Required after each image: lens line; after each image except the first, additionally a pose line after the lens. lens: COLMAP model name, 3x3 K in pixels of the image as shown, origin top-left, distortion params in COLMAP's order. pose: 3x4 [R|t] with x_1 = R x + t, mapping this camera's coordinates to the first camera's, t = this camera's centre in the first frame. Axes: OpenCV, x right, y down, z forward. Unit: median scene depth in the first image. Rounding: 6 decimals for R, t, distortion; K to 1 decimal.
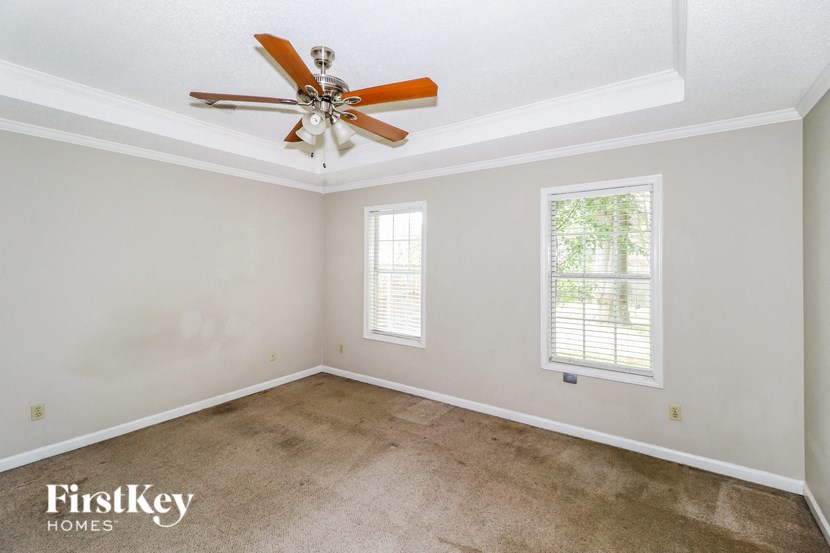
lens RADIAL K [[382.7, 0, 408.3], [0, 382.7, 259.6], [0, 0, 1]] dist [0.000828, -0.010605]
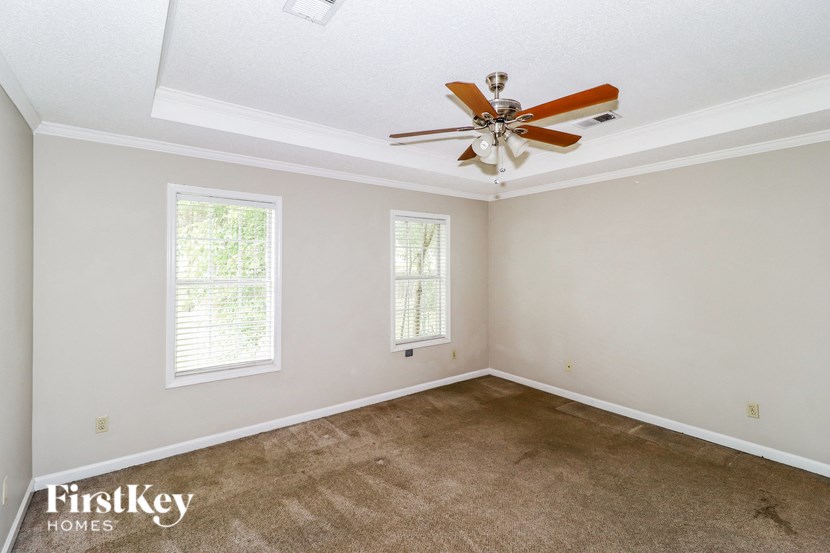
lens RADIAL K [[382.7, 0, 408.3], [0, 382.7, 259.6], [0, 0, 1]] dist [0.000828, -0.010605]
pose [[0.275972, 0.012951, 0.961079, -0.895028], [-0.003014, 0.999916, -0.012609, -0.005477], [-0.961161, 0.000583, 0.275988, 0.626407]]
